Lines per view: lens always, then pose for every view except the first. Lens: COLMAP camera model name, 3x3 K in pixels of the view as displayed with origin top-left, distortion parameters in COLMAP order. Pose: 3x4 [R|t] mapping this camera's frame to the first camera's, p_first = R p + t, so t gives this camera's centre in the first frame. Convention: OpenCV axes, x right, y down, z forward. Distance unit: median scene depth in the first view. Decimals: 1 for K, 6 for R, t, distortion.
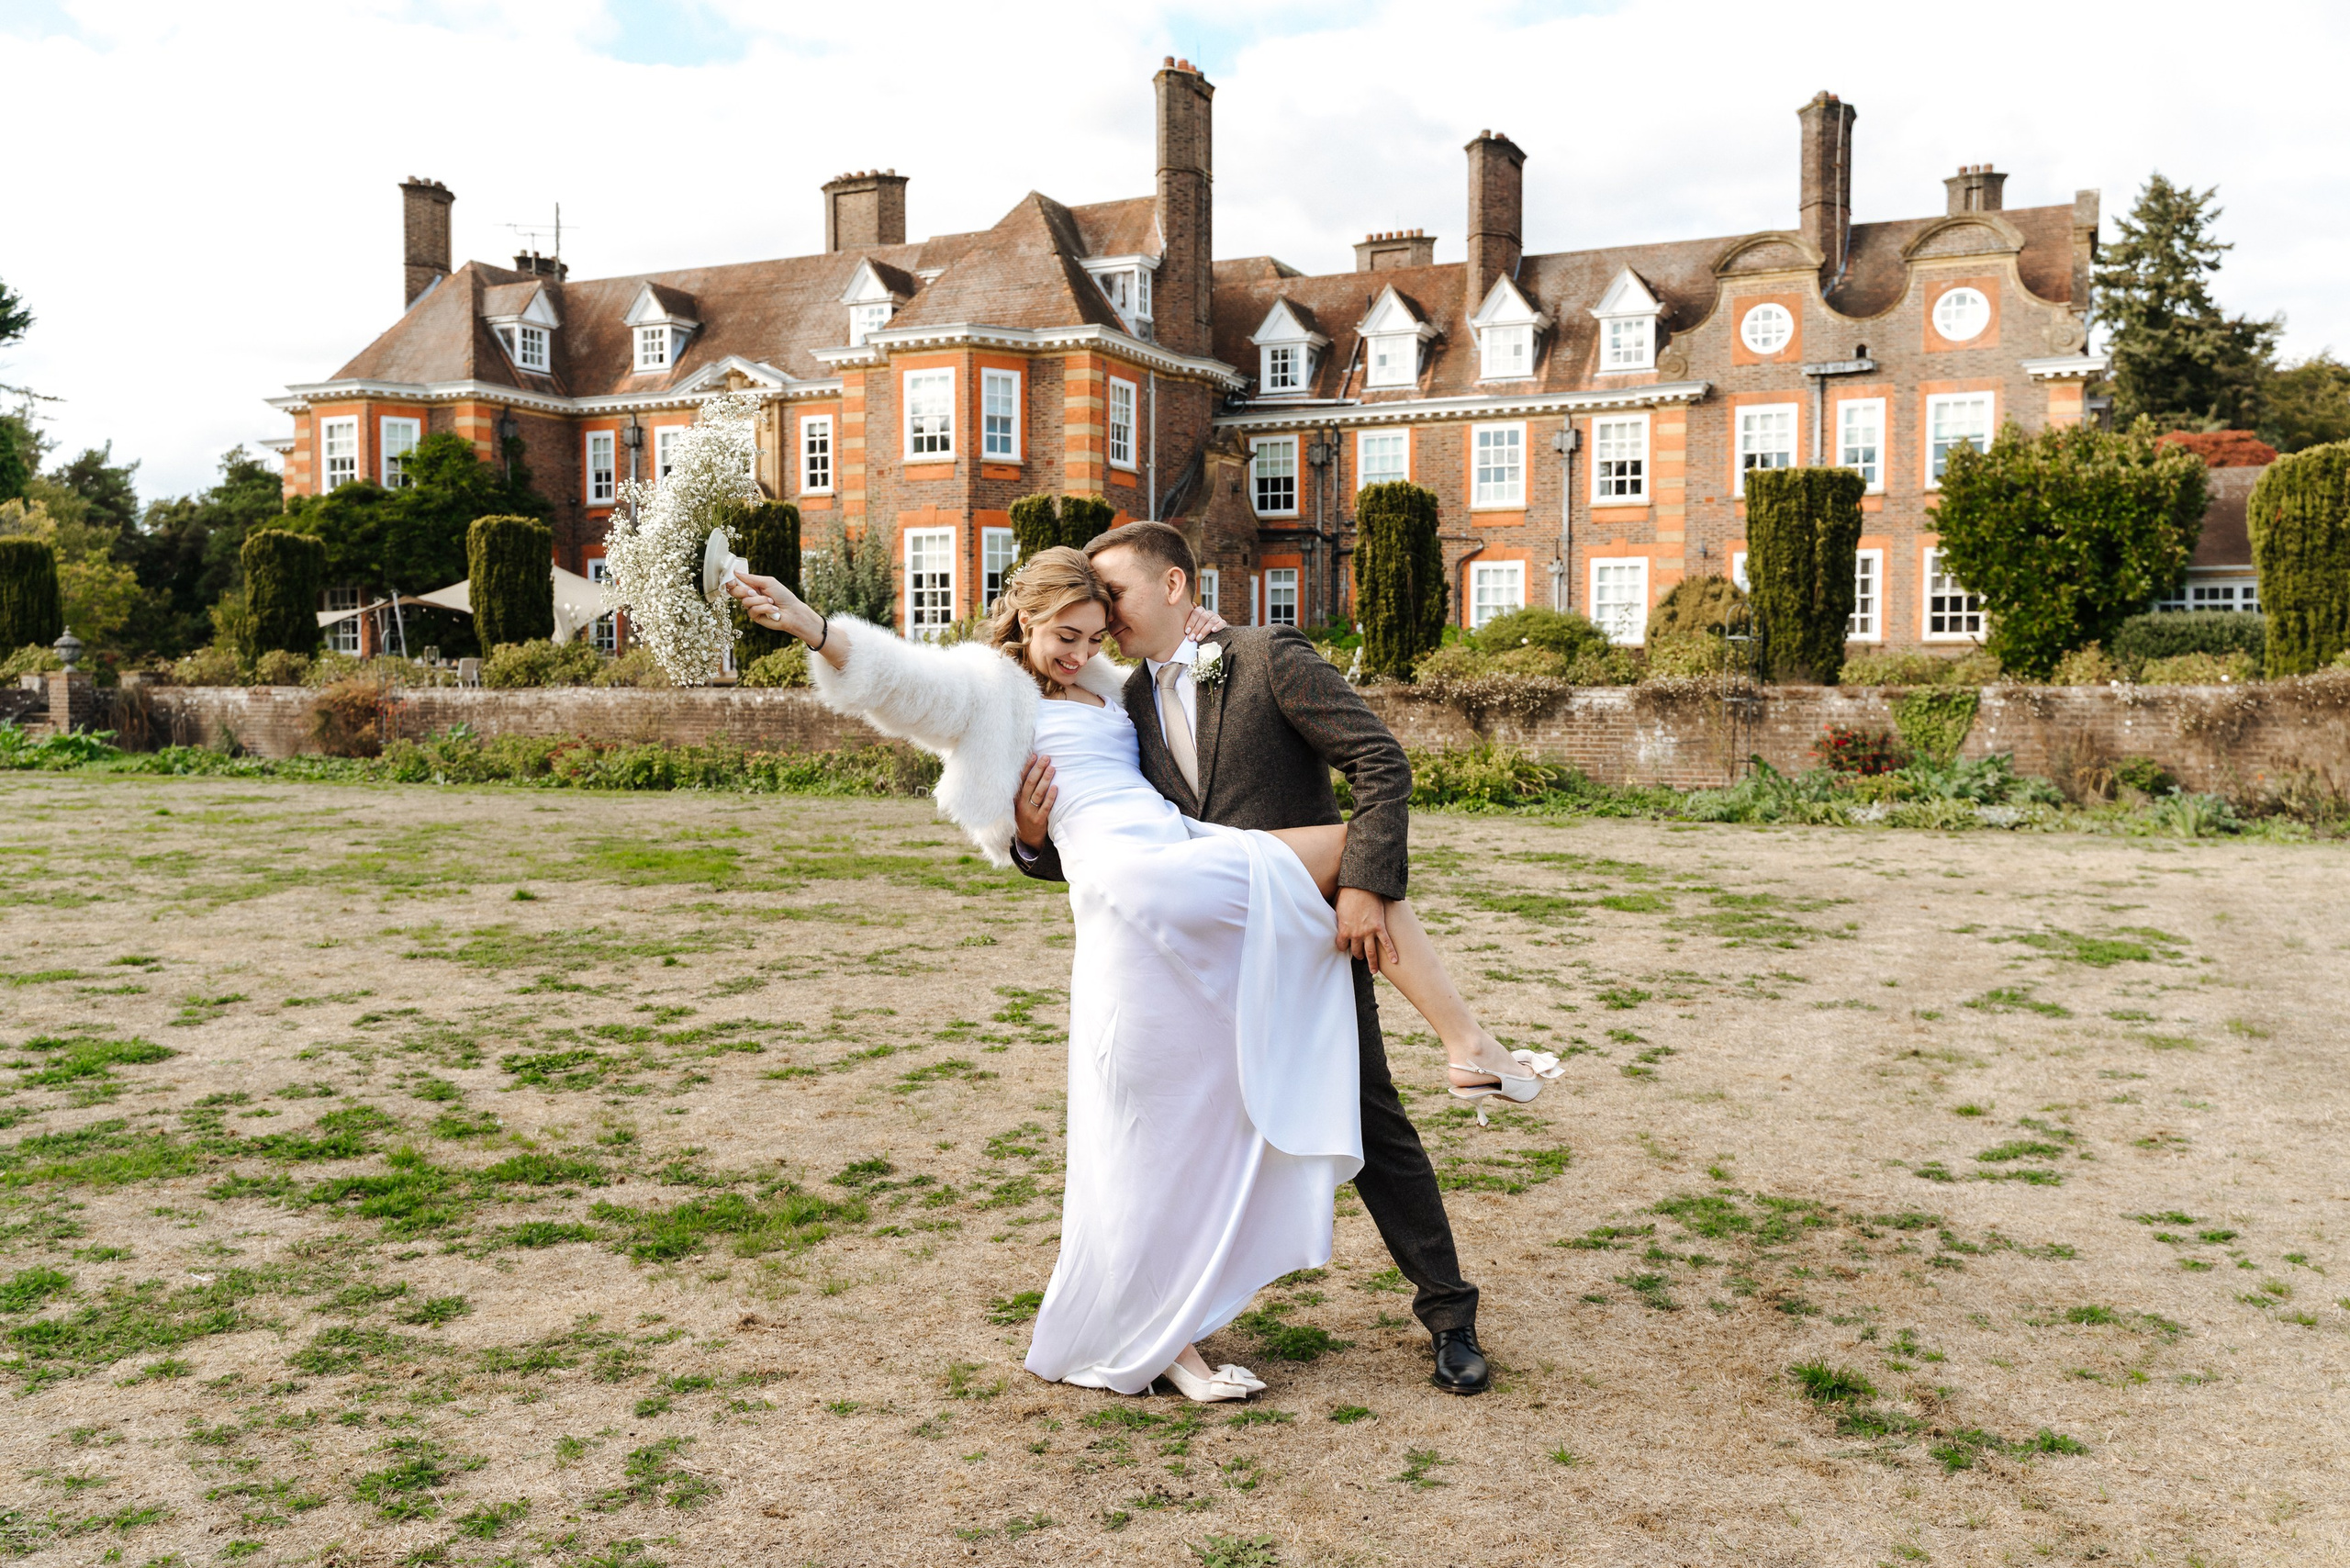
lens RADIAL K [[1879.2, 0, 1176.6], [0, 1879.2, 778.0], [0, 0, 1]] dist [-0.007363, -0.002866]
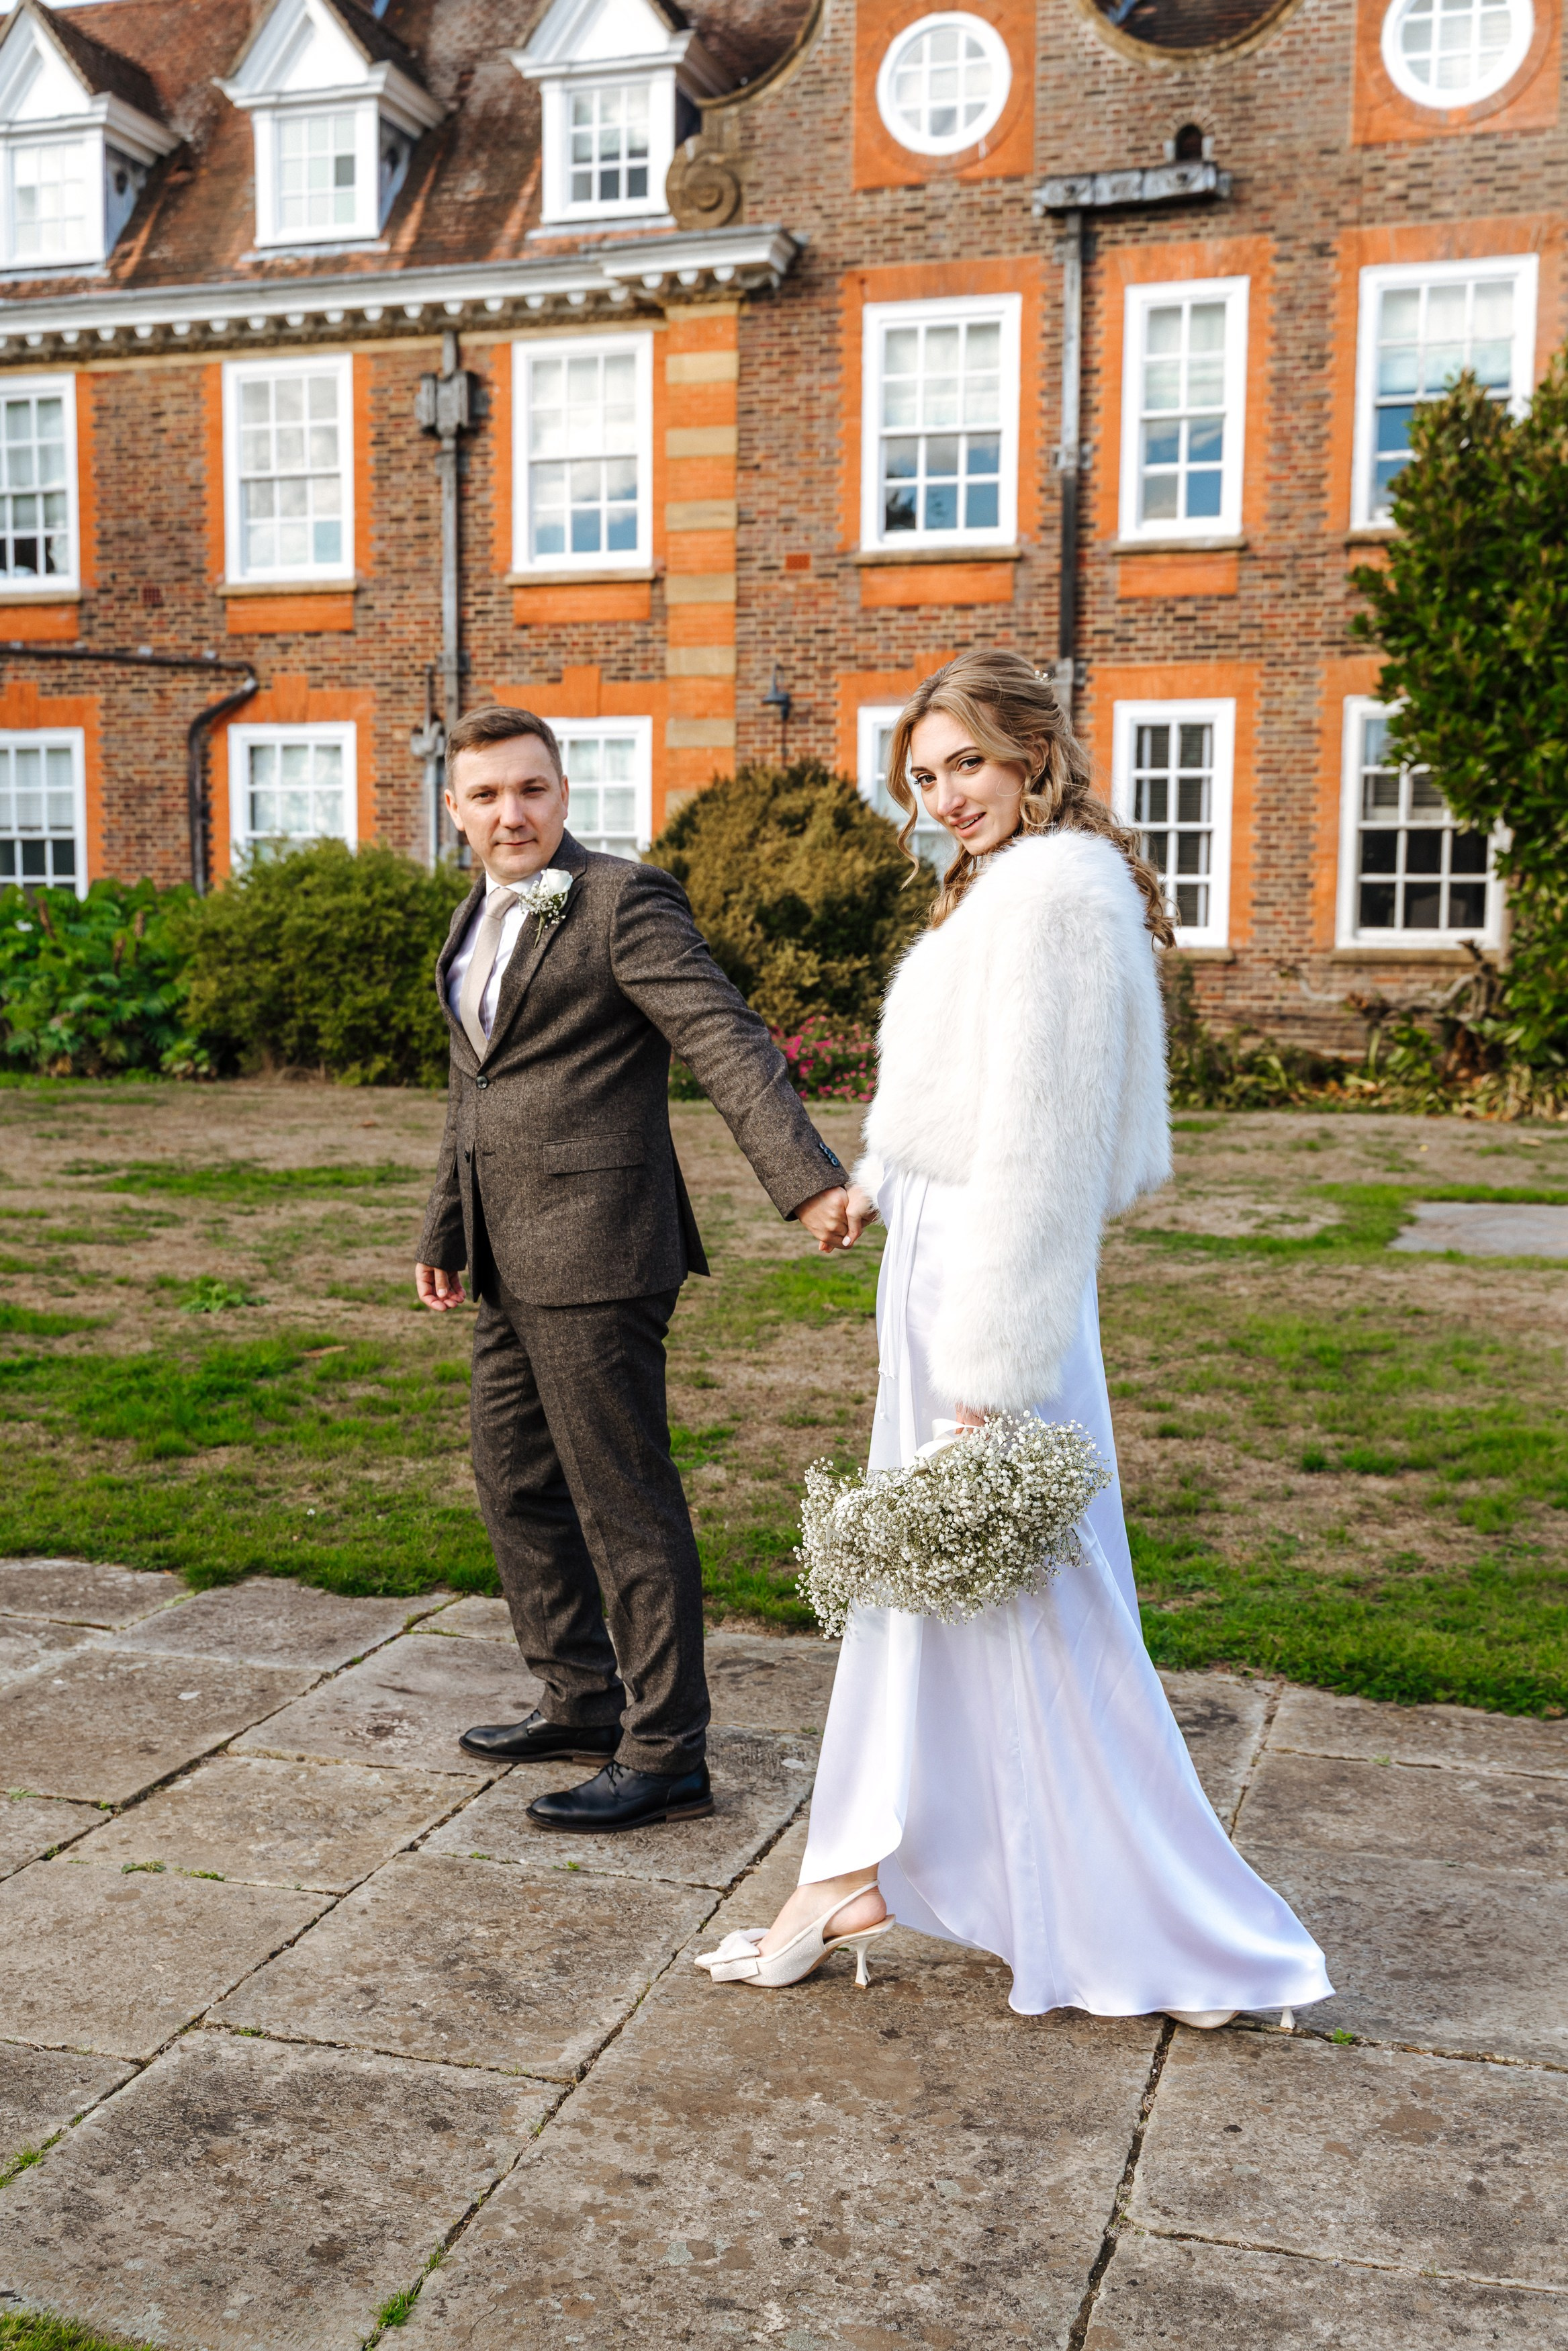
lens RADIAL K [[2253.1, 0, 784.9], [0, 2253.1, 1178.7], [0, 0, 1]] dist [0.010452, 0.000000]
pose [[0.990278, -0.008629, 0.138834, 0.219721], [-0.000242, 0.997966, 0.063752, -0.054620], [-0.139101, -0.063166, 0.988262, 0.552896]]
